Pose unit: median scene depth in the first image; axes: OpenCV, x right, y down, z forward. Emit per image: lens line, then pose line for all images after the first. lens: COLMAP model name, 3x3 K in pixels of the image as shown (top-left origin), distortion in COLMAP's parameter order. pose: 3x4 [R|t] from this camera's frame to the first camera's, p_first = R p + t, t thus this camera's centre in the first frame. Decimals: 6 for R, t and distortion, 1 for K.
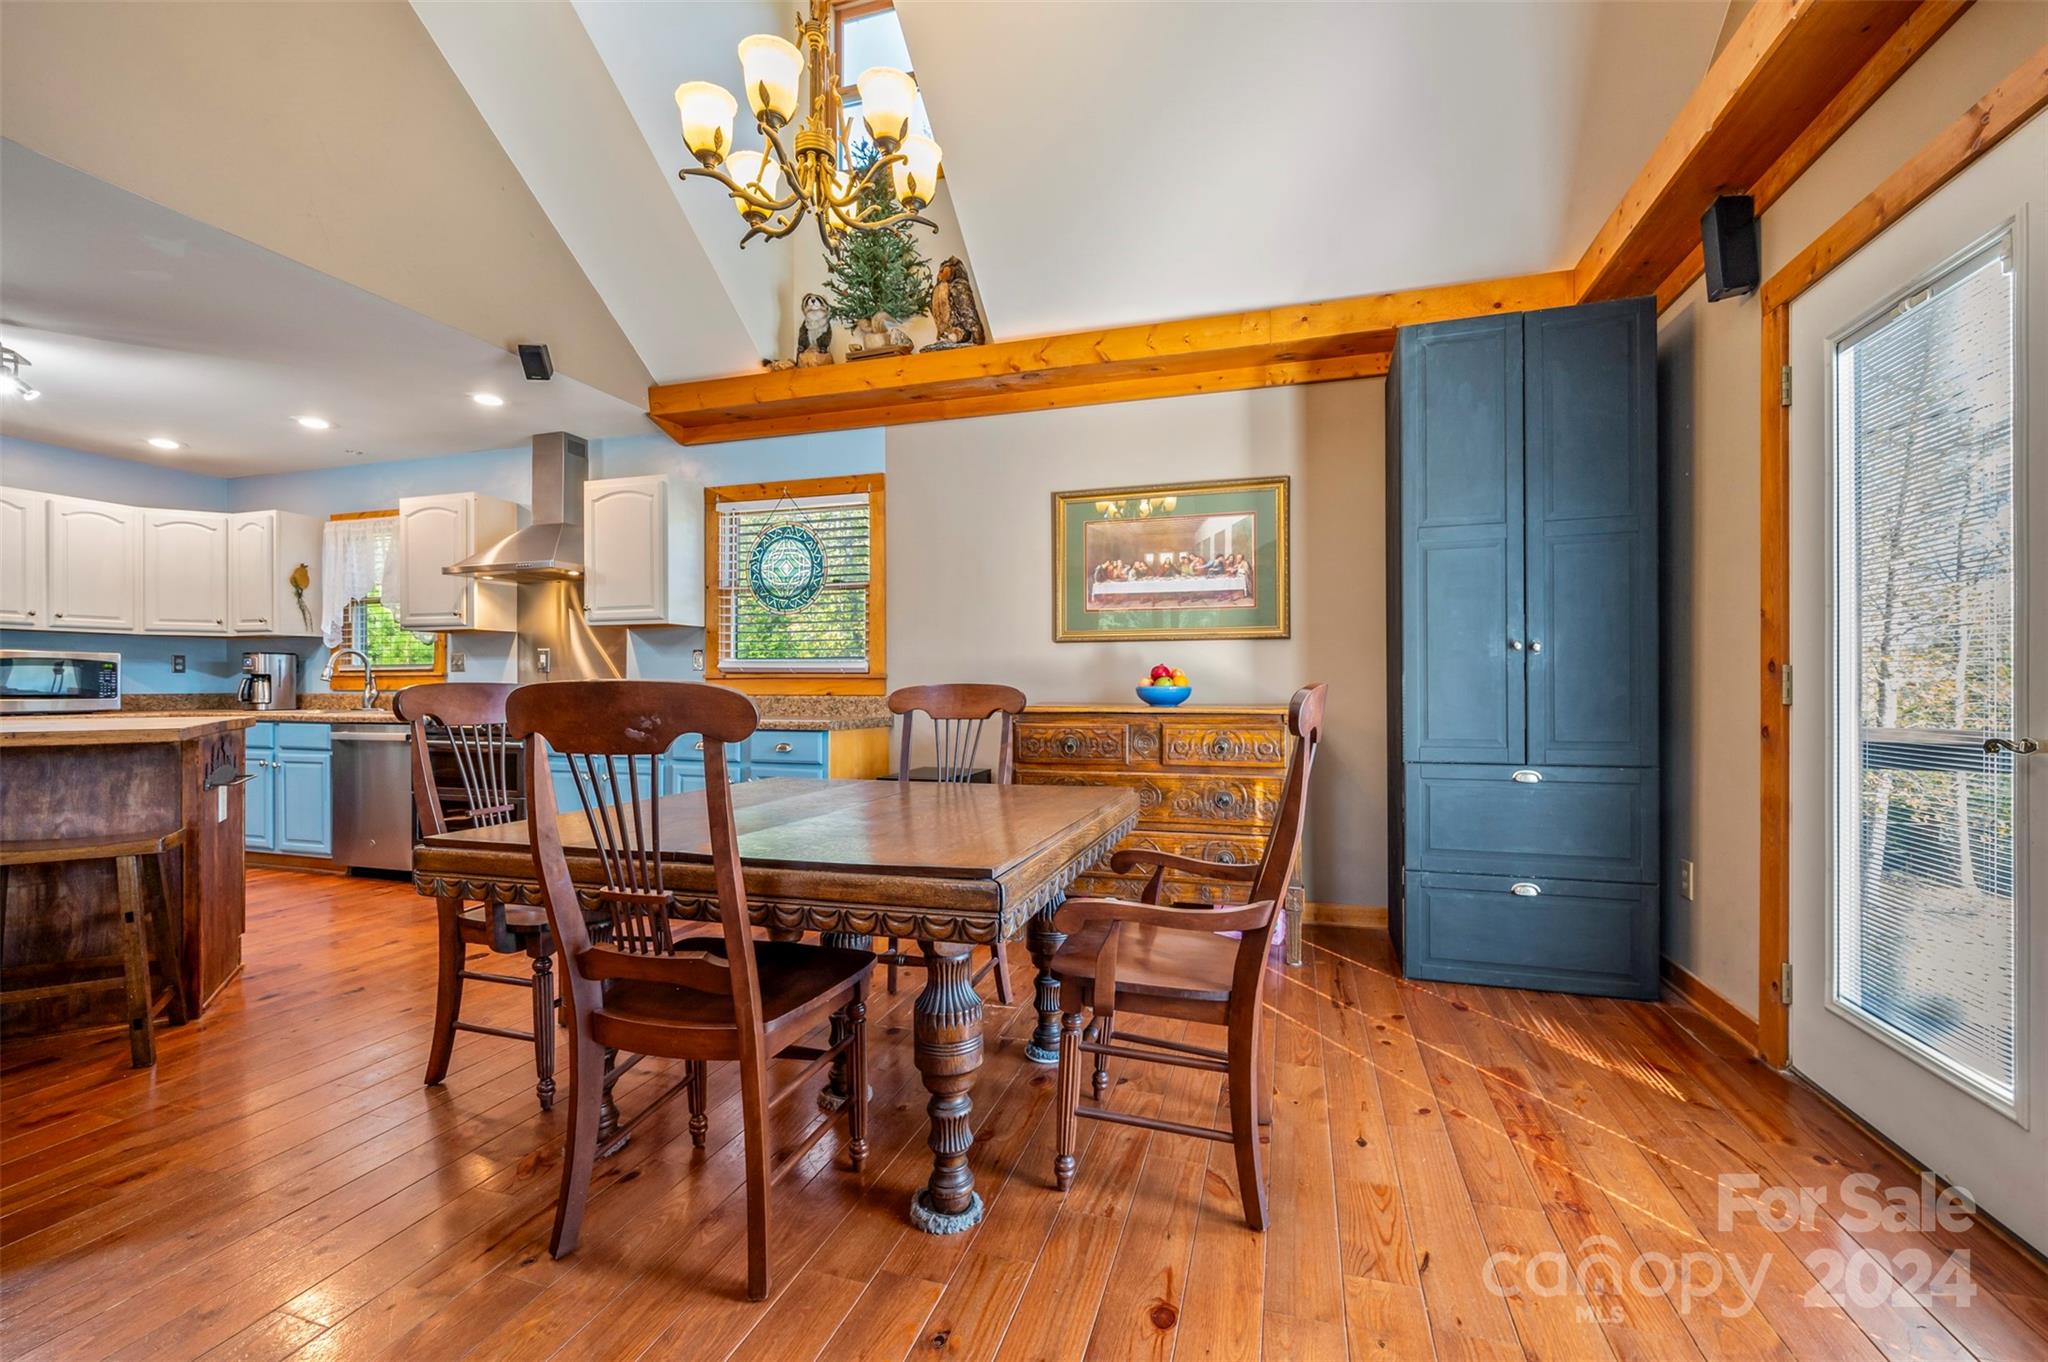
lens RADIAL K [[853.1, 0, 1035.1], [0, 853.1, 686.5], [0, 0, 1]] dist [-0.002788, -0.000007]
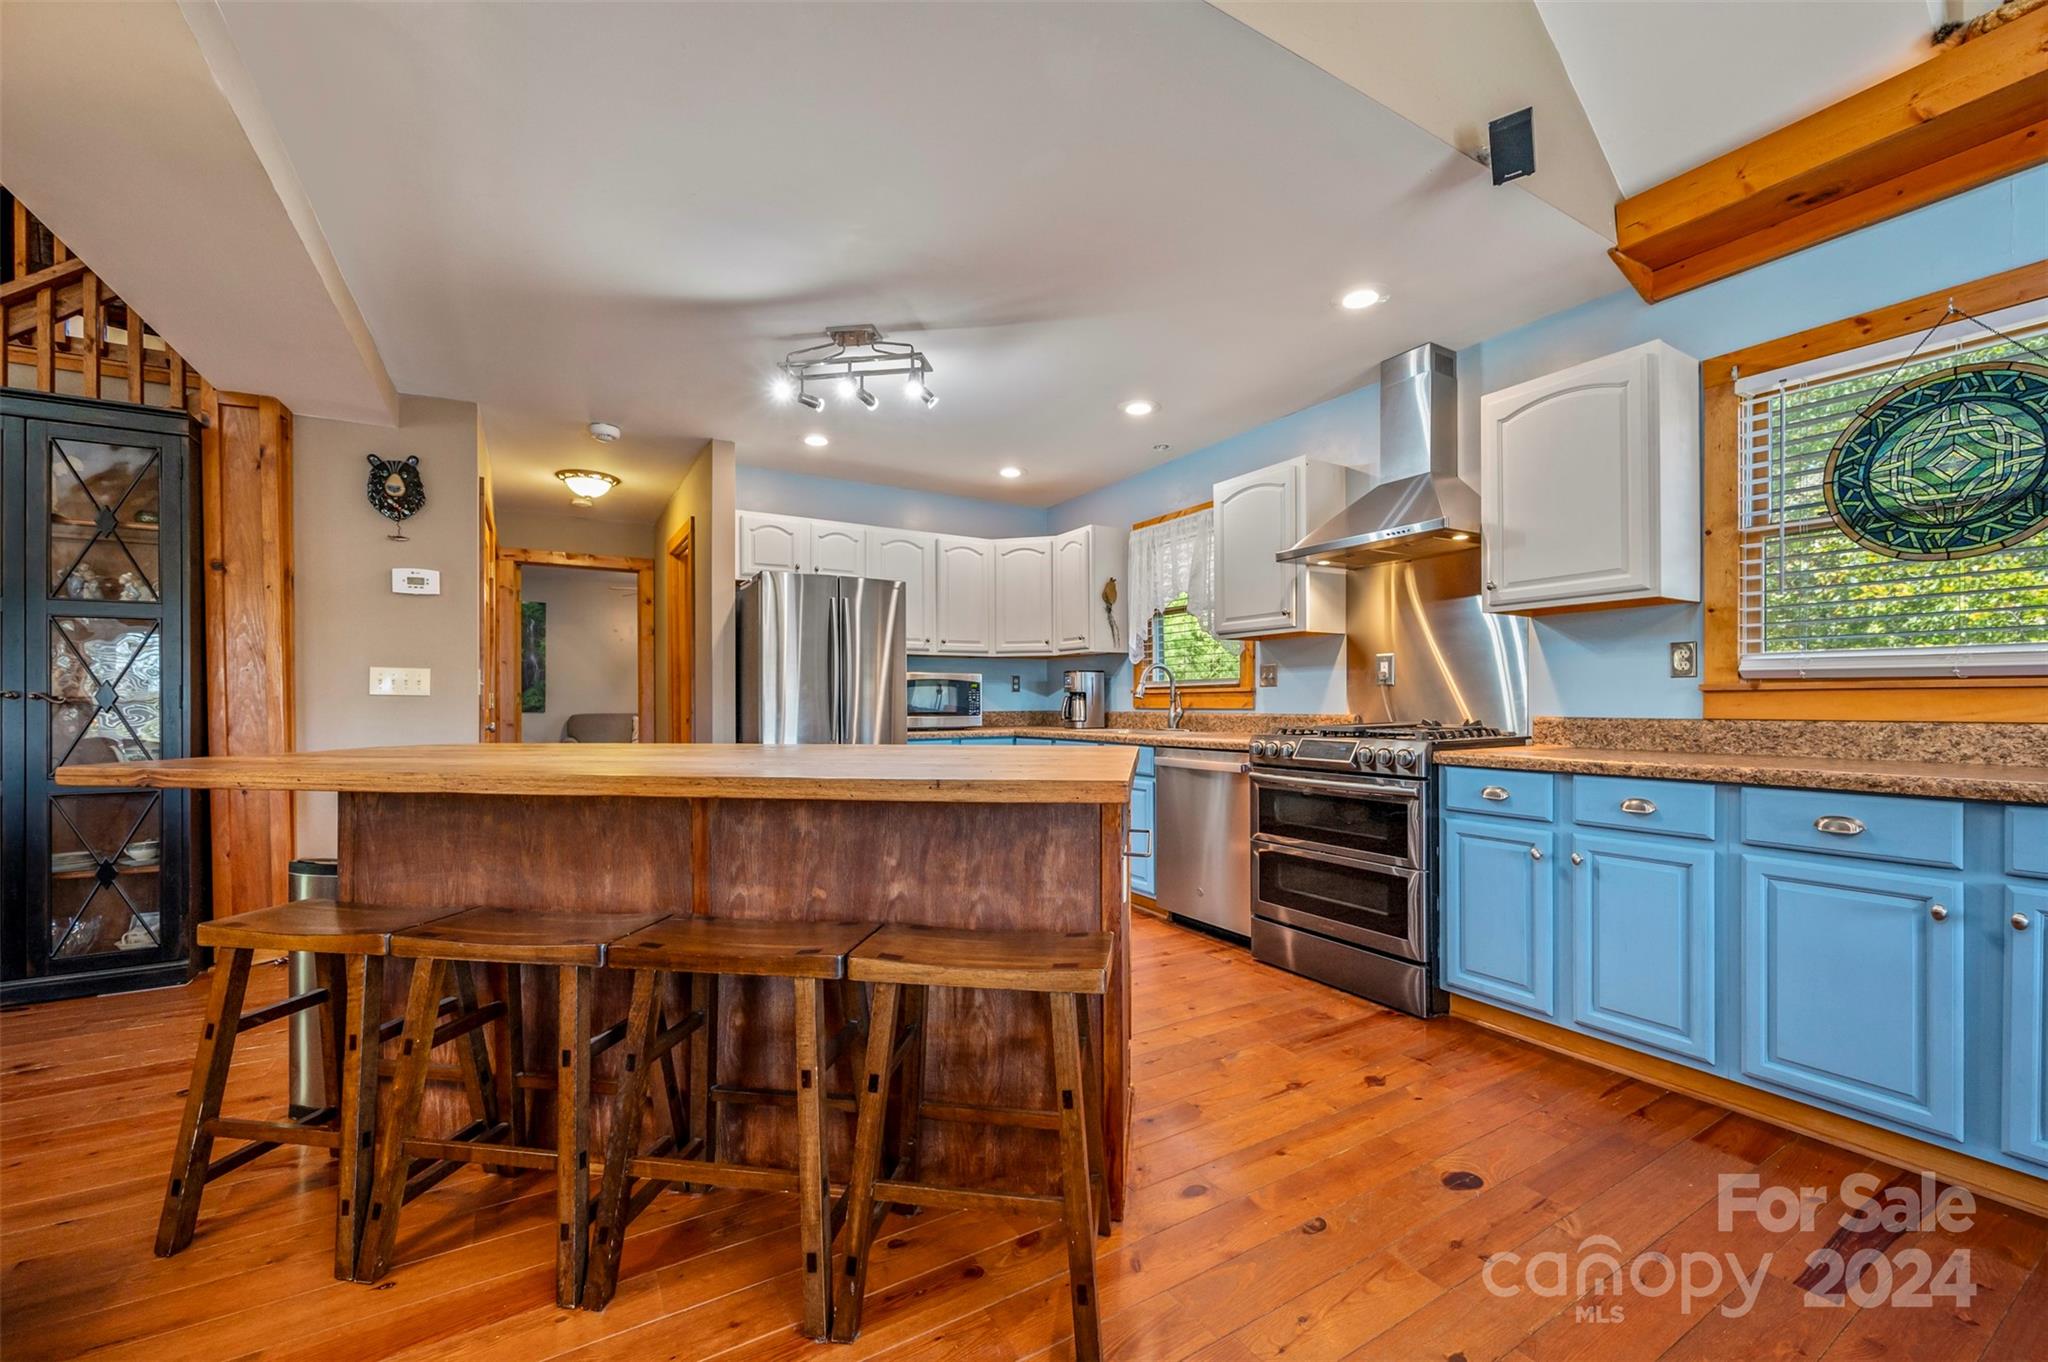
lens RADIAL K [[818.3, 0, 1030.6], [0, 818.3, 705.1], [0, 0, 1]] dist [-0.001991, 0.000417]
pose [[0.745349, 0.000121, -0.666674, -0.365863], [0.002178, 0.999994, 0.002616, -0.002309], [0.666670, -0.003402, 0.745345, 0.290232]]
